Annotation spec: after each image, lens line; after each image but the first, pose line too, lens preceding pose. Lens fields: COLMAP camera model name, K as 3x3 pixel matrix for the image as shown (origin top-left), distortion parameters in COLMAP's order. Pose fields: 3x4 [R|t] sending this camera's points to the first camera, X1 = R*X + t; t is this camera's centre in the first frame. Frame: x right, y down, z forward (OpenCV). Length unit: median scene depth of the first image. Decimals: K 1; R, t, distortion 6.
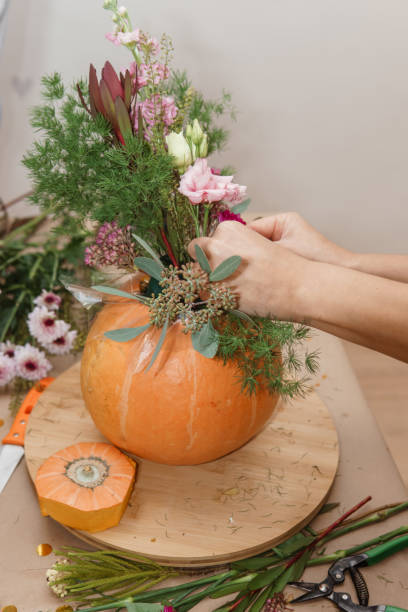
lens RADIAL K [[779.0, 0, 204.0], [0, 779.0, 306.0], [0, 0, 1]] dist [0.002119, 0.054507]
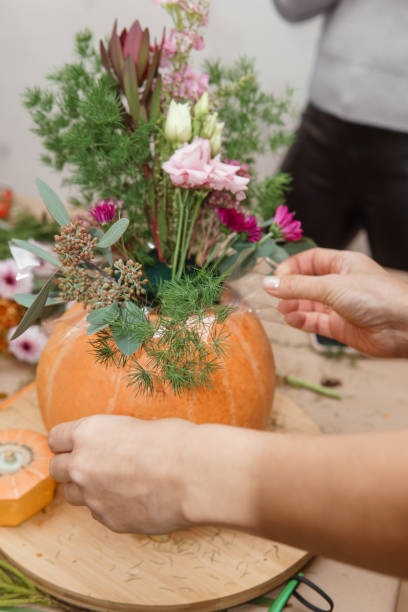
lens RADIAL K [[779.0, 0, 204.0], [0, 779.0, 306.0], [0, 0, 1]] dist [0.002119, 0.054507]
pose [[0.907144, 0.228808, -0.353179, 0.340893], [-0.263200, 0.963343, -0.051925, 0.033641], [0.328352, 0.140060, 0.934114, 0.219898]]
